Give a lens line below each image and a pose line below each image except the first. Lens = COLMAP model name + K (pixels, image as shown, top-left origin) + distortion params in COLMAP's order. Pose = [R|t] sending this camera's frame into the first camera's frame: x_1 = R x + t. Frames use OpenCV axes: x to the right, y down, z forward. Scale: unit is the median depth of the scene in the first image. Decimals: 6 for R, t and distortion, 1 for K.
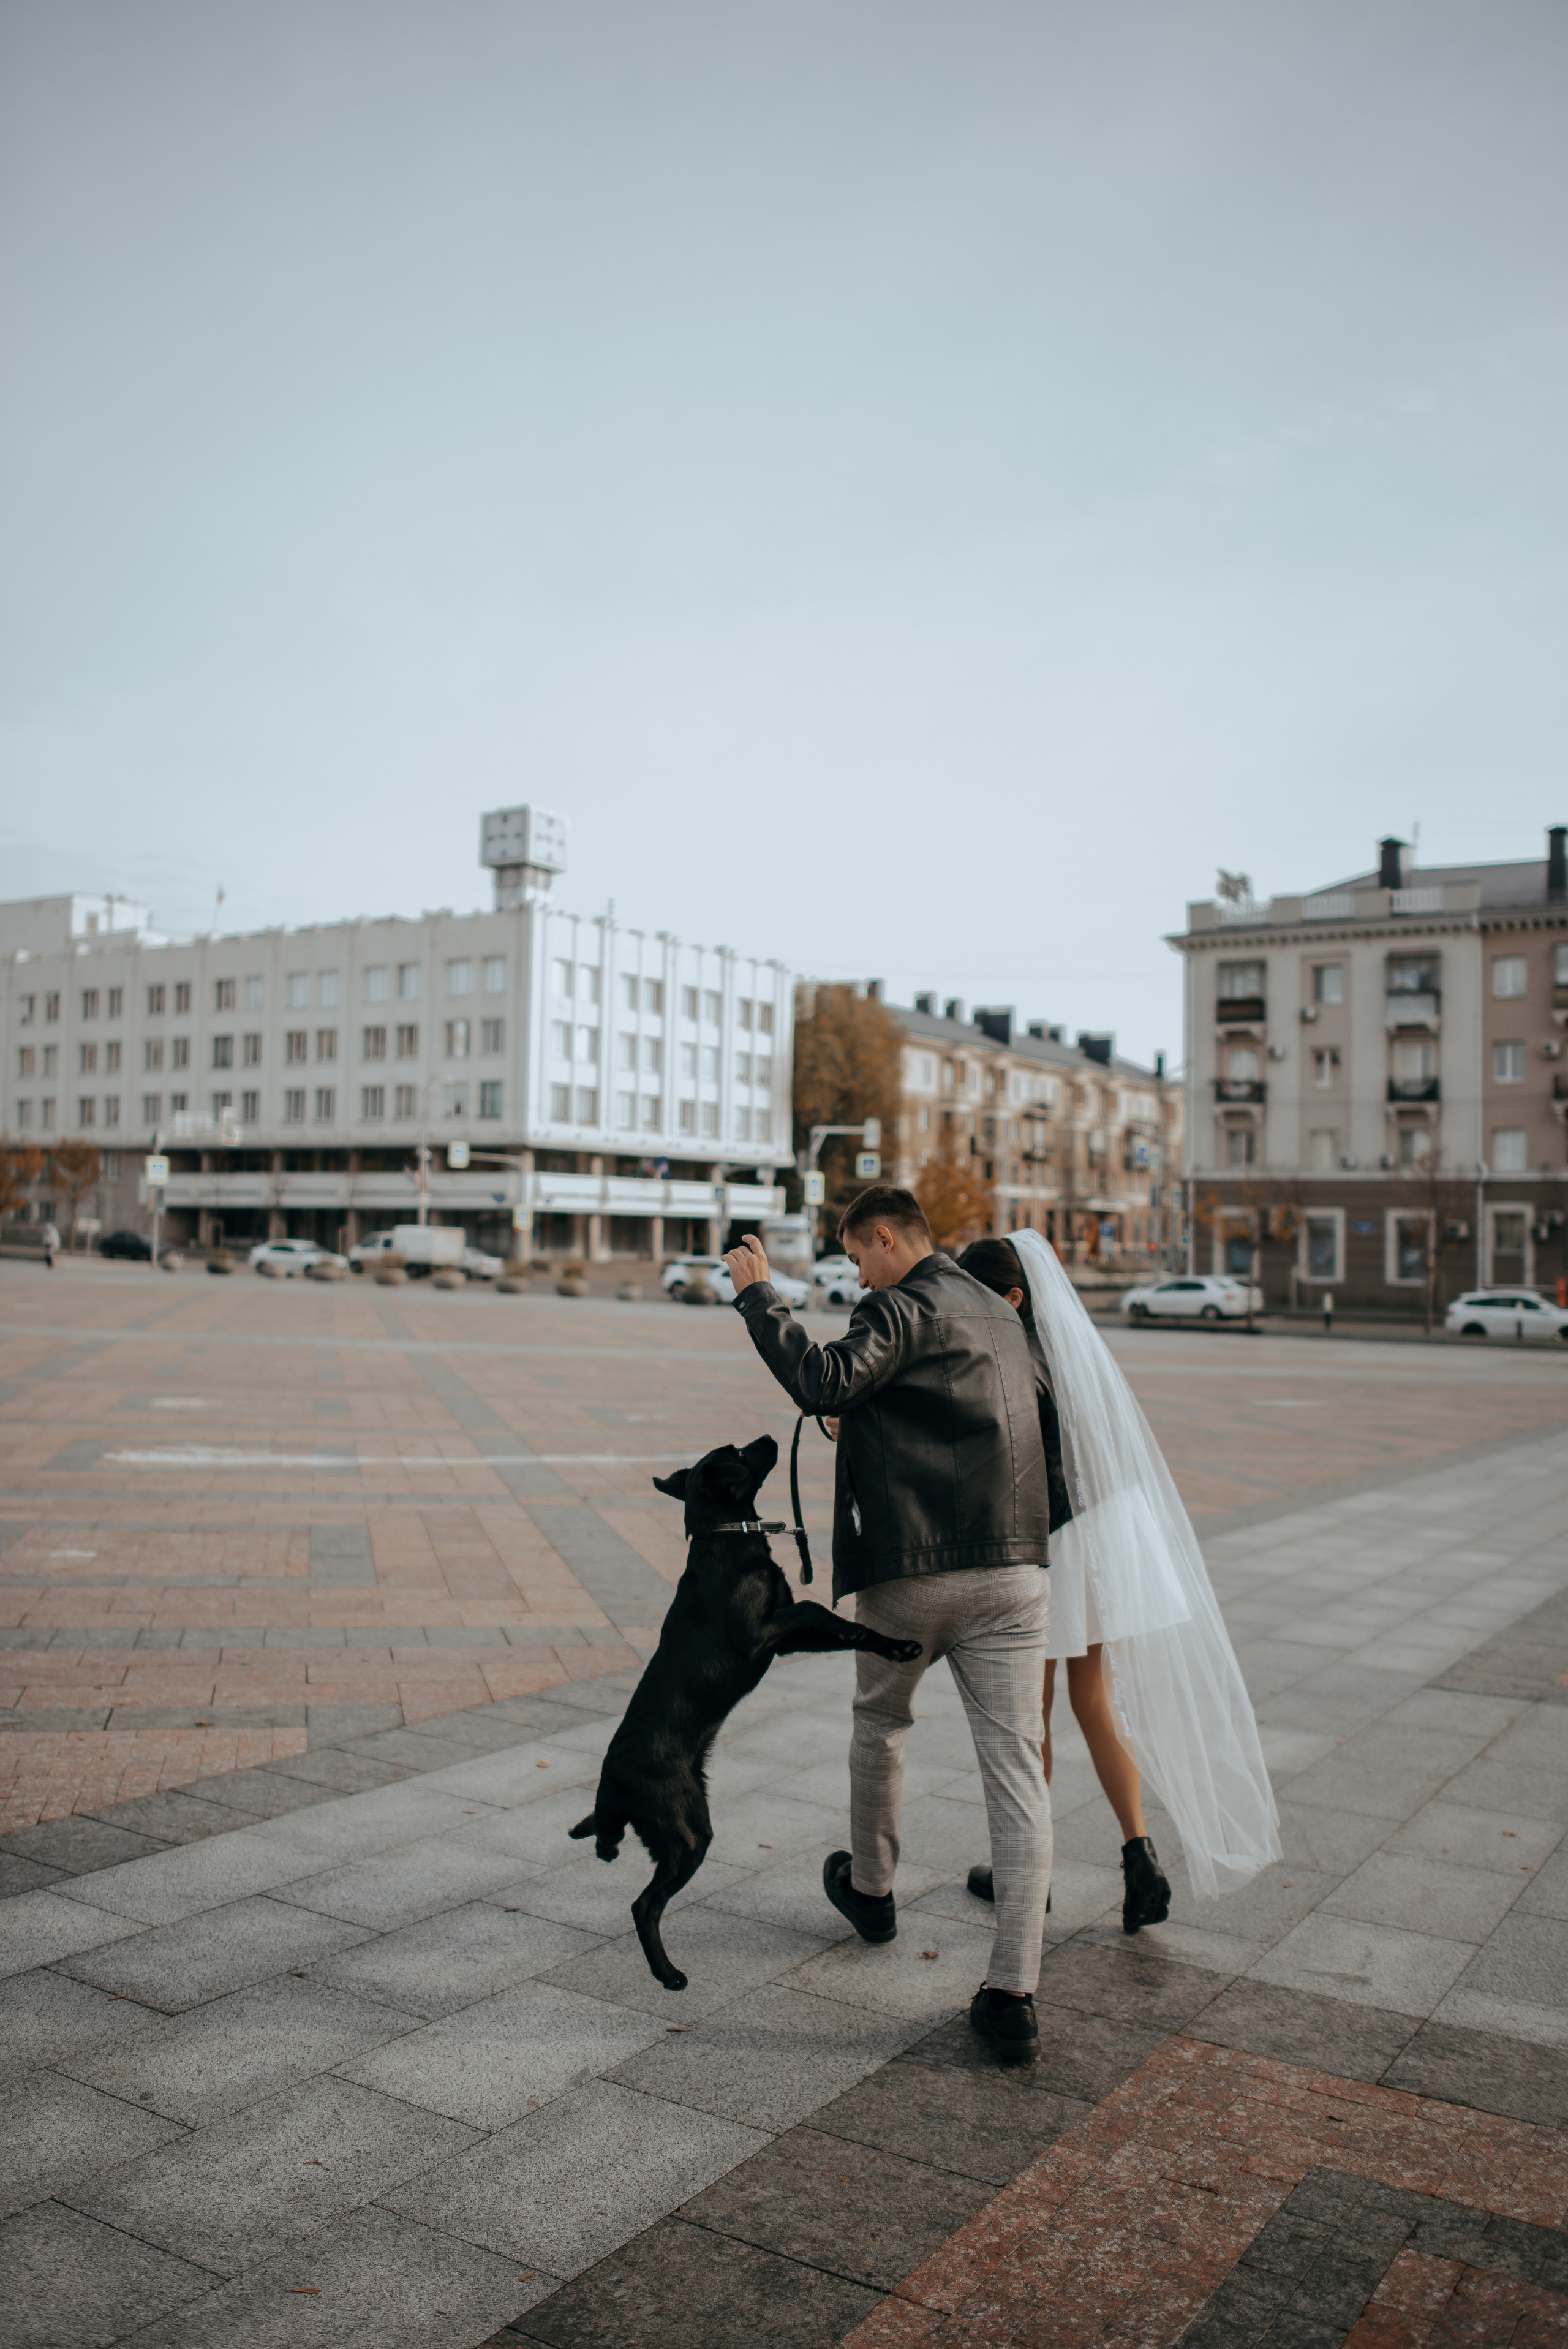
lens RADIAL K [[2014.4, 0, 784.0], [0, 2014.4, 1174.5], [0, 0, 1]] dist [-0.084357, 0.077360]
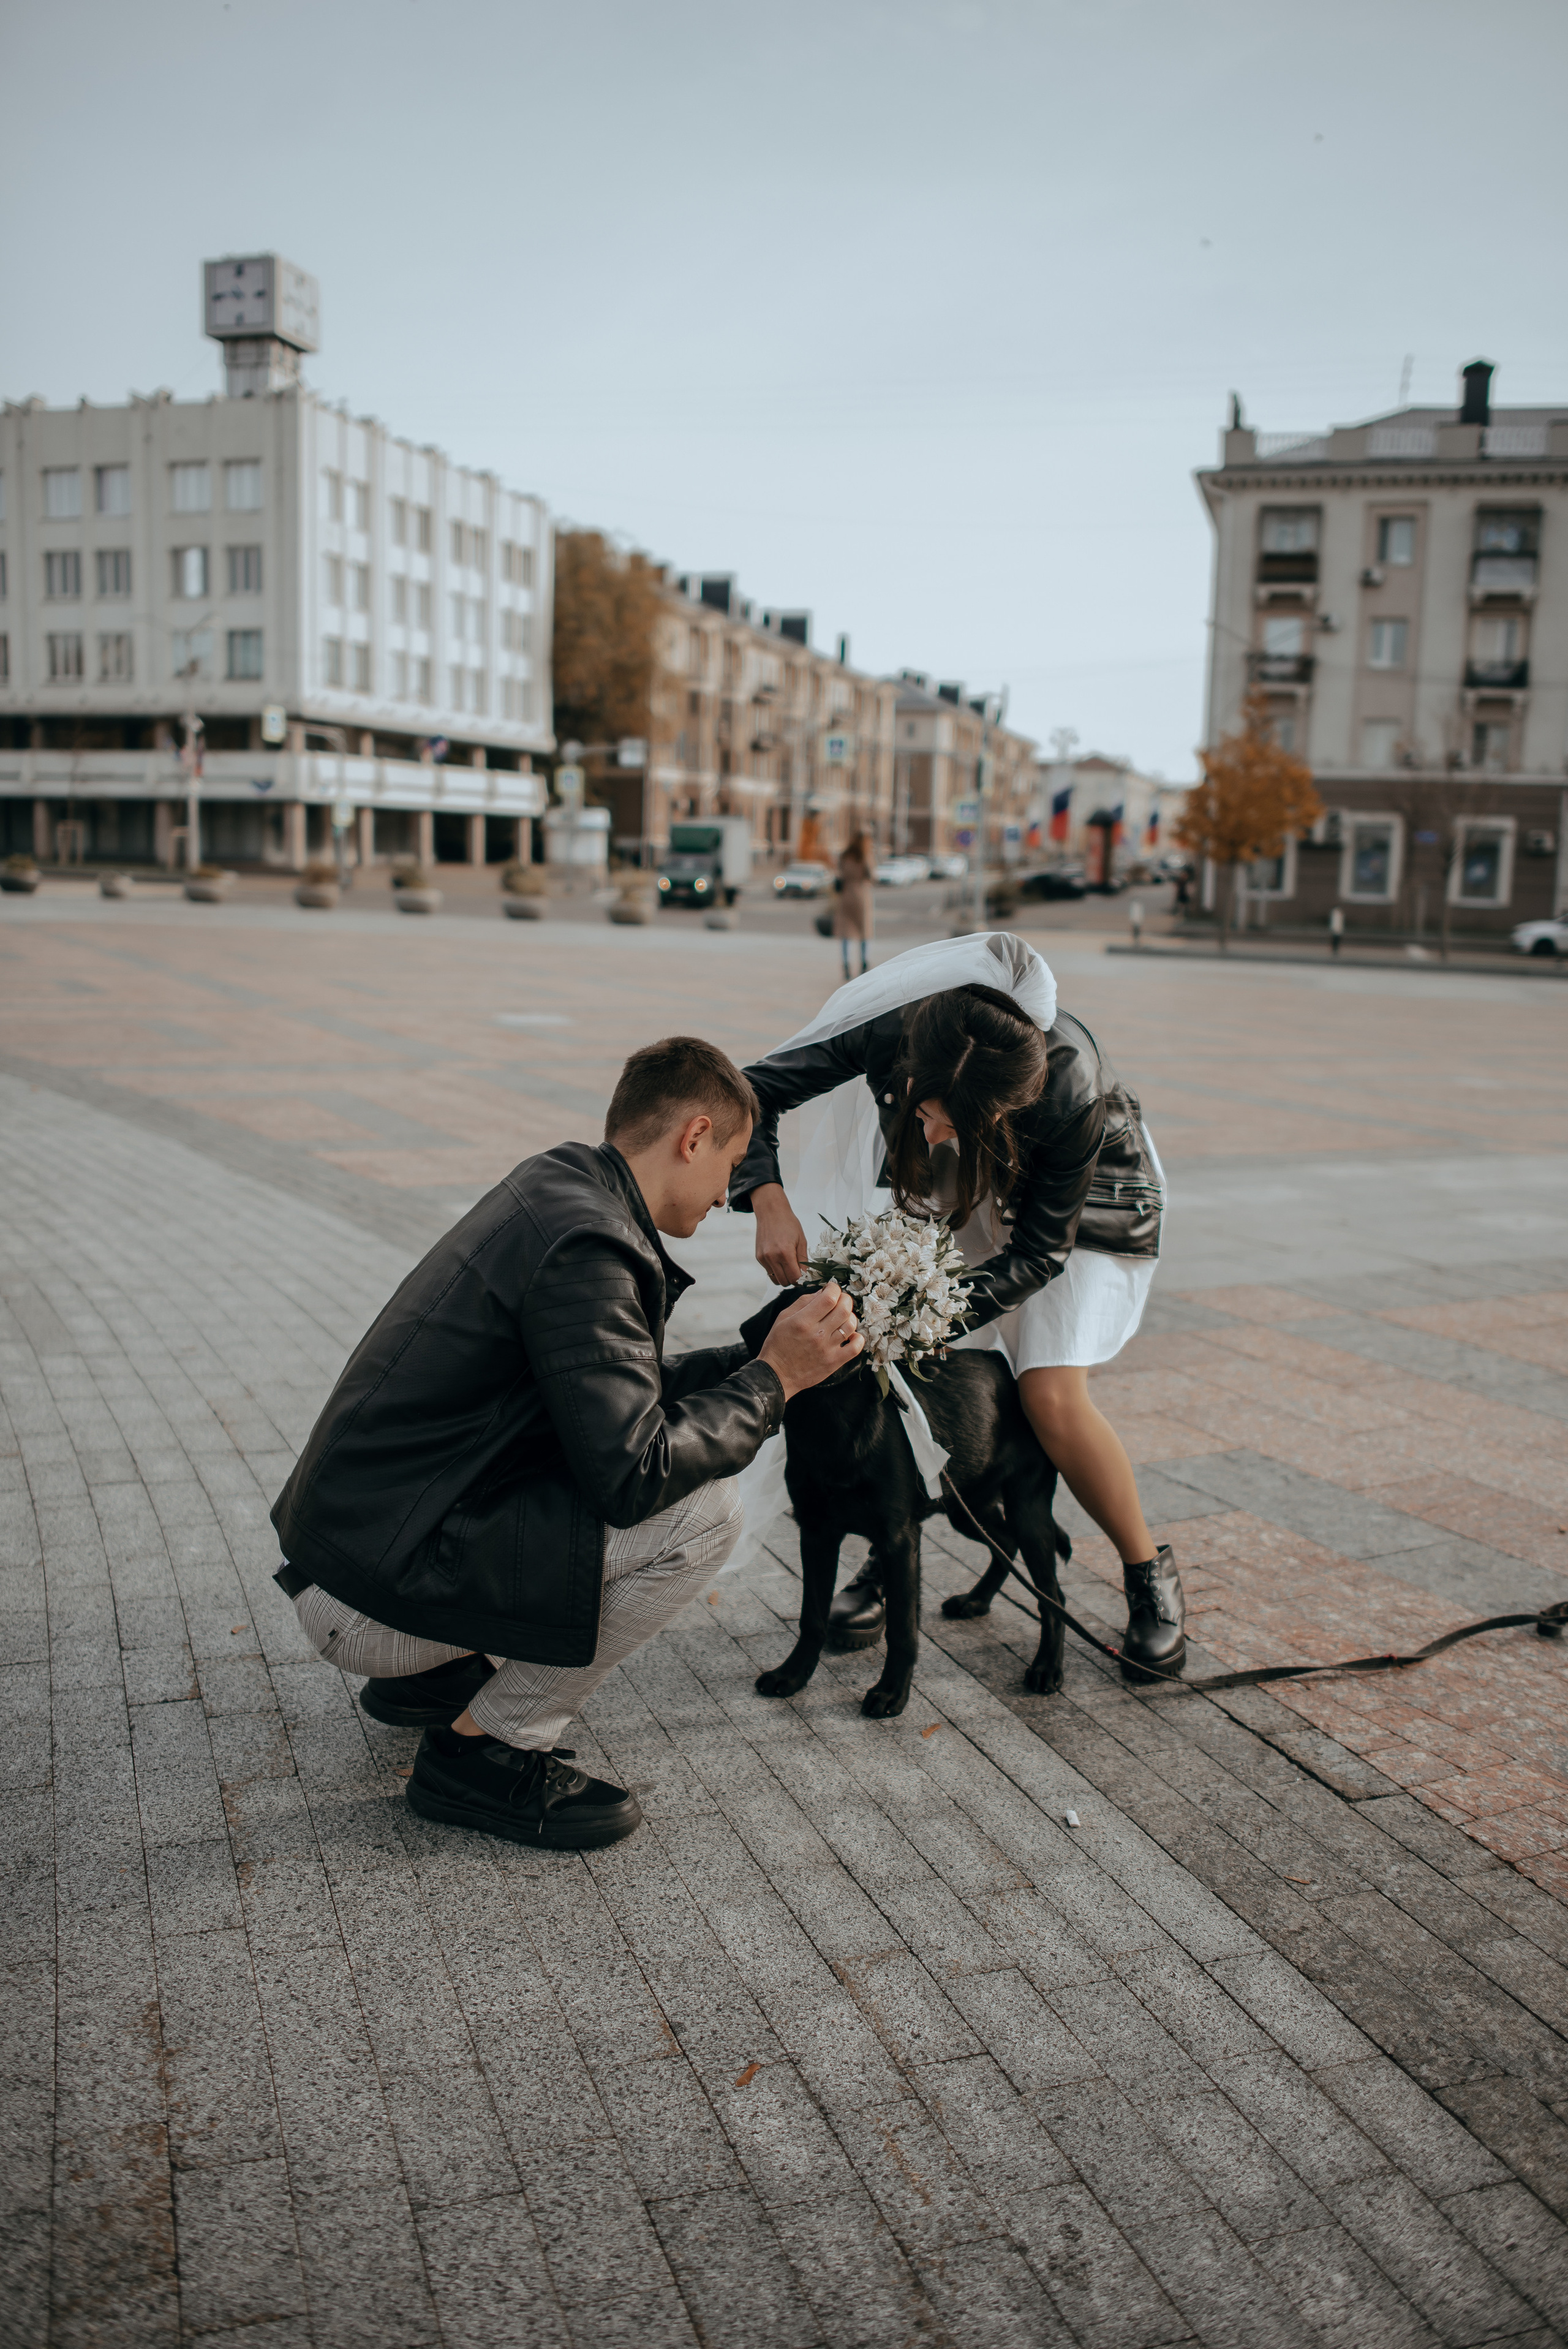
lens RADIAL K [[1909.1, 0, 784.0], [0, 1909.1, 1174.5], [0, 0, 1]] dist [-0.079296, 0.069212]
pose [[0.957394, -0.042321, 0.285669, -0.159144], [-0.017920, 0.978591, 0.205034, 0.005278], [-0.288230, -0.201417, 0.936138, 0.222131]]
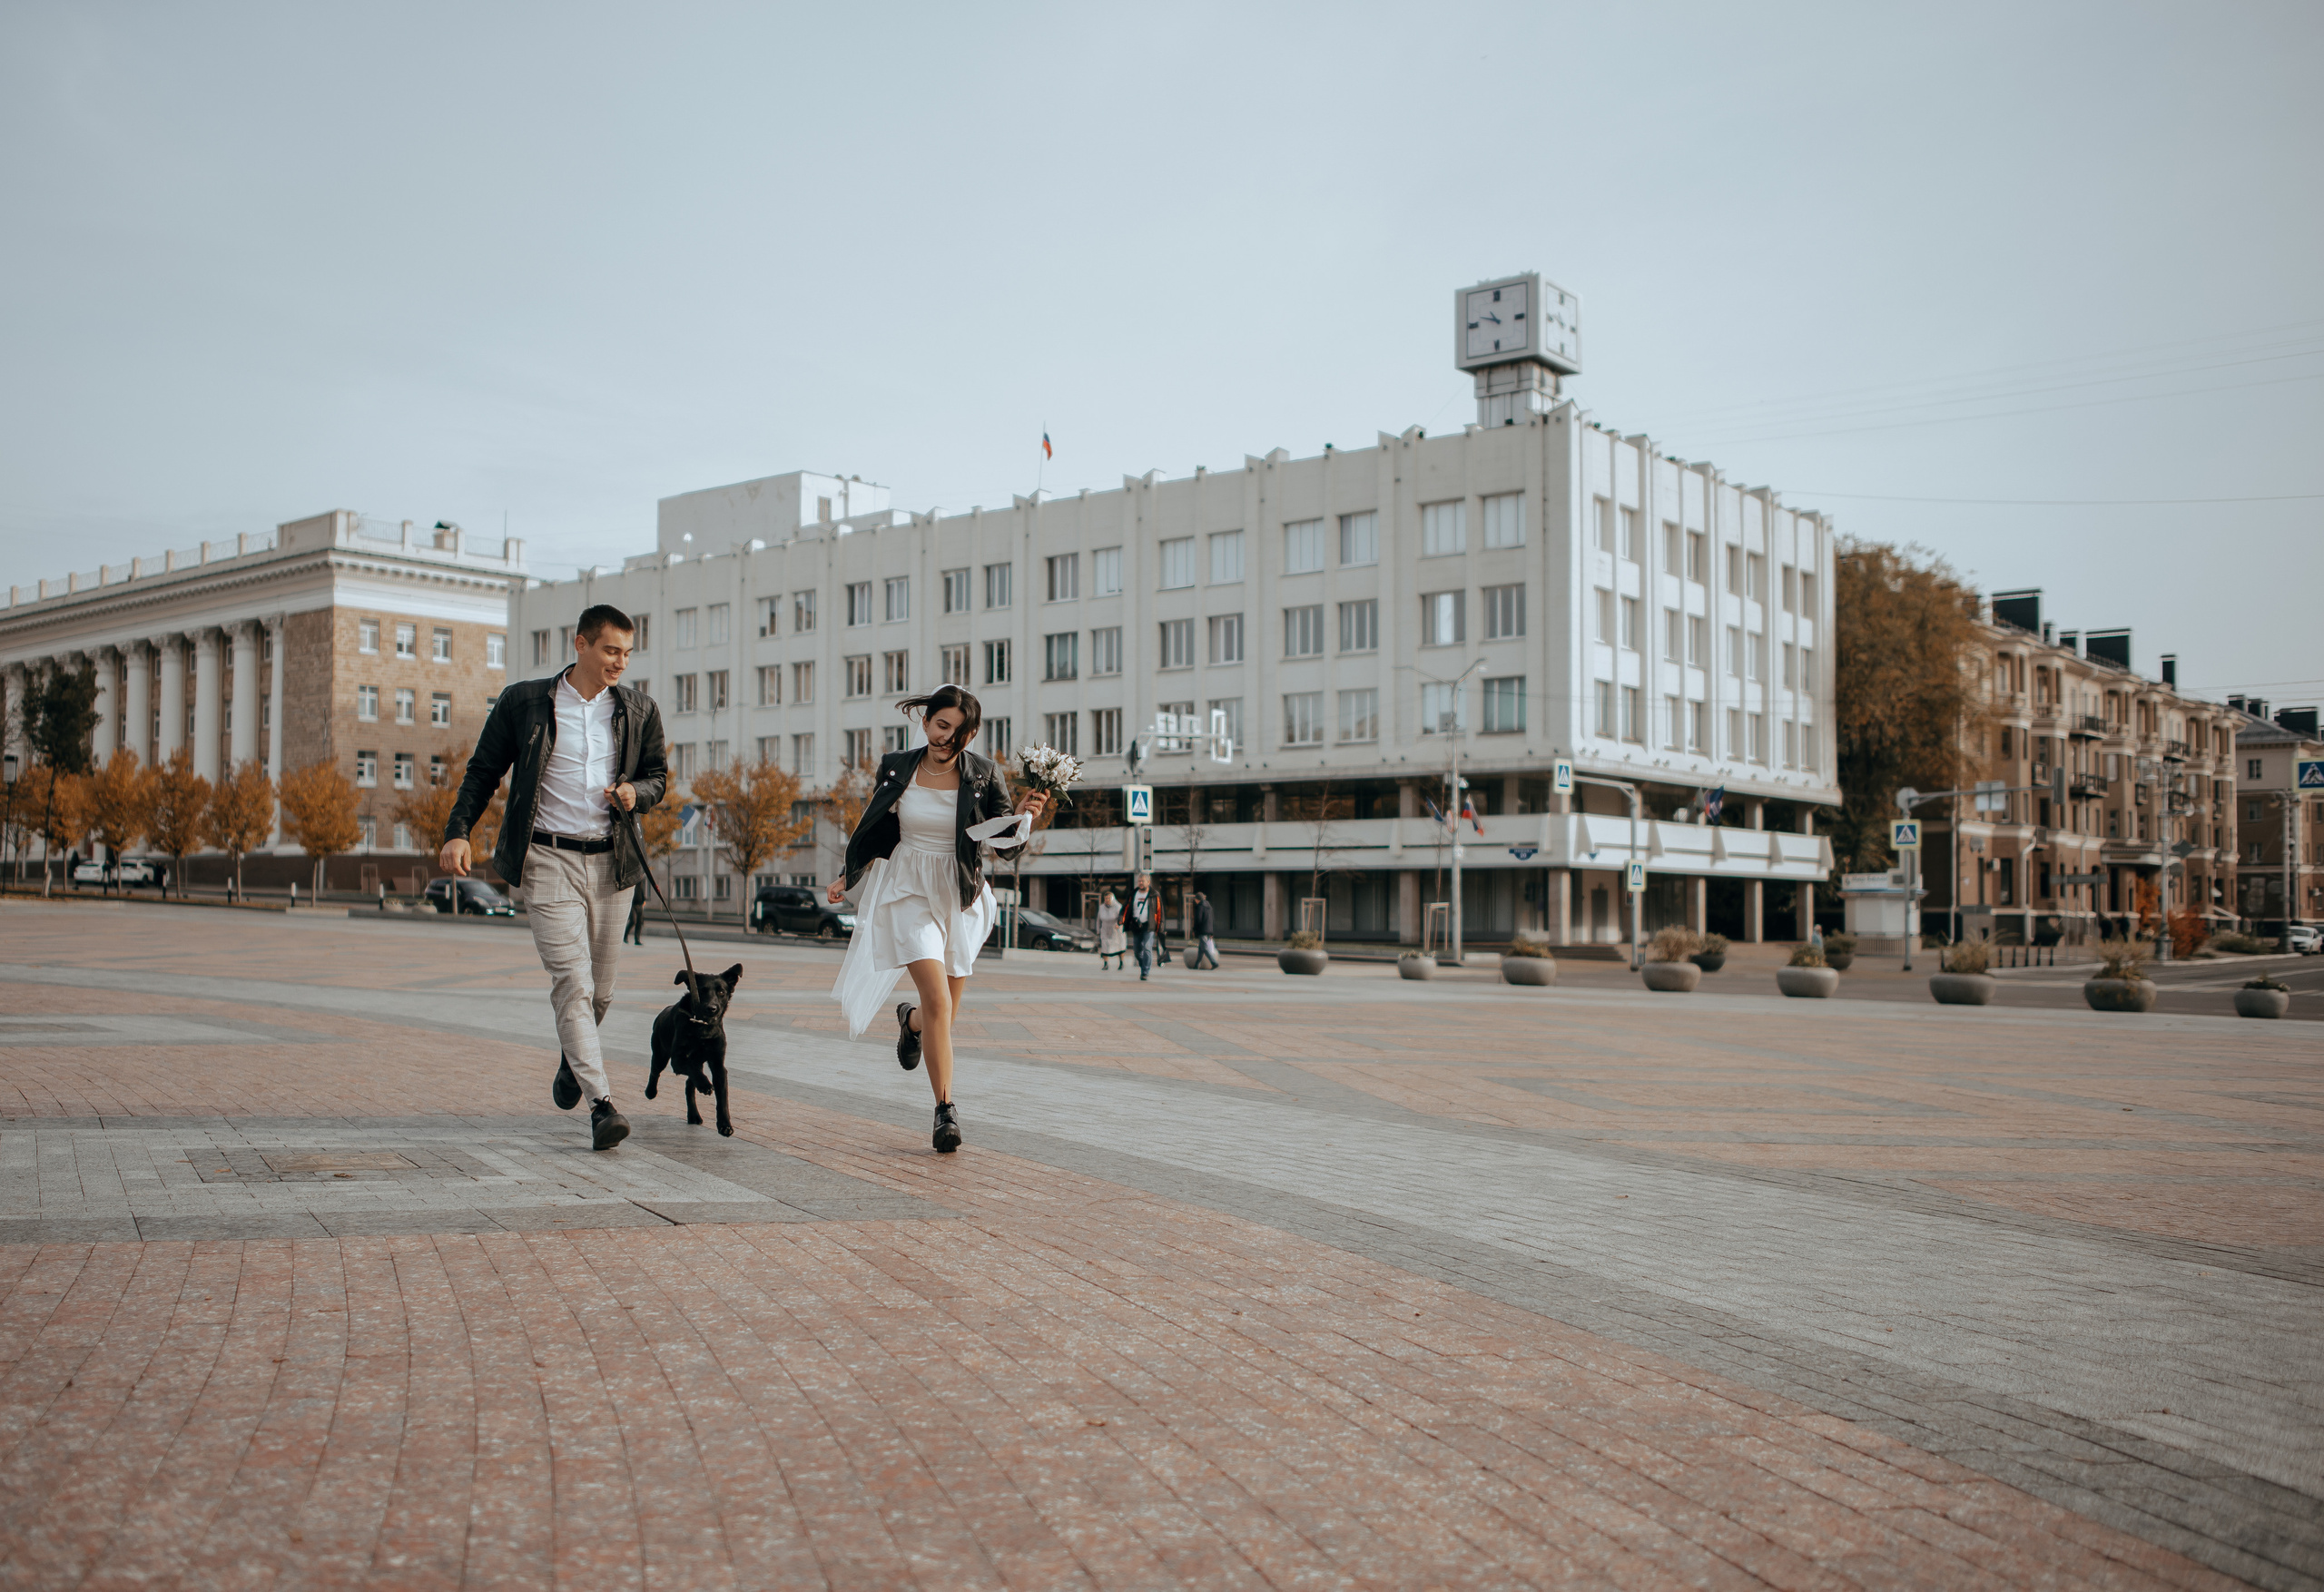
lens RADIAL K [[2094.4, 0, 1021.5], [0, 2094.4, 866.5], [0, 0, 1]] dist [-0.094132, 0.100636]
pose [[0.988391, -0.017392, -0.150932, -0.196220], [0.018321, 0.999821, 0.004767, 0.010015], [0.150822, -0.007477, 0.988533, 0.281627]]
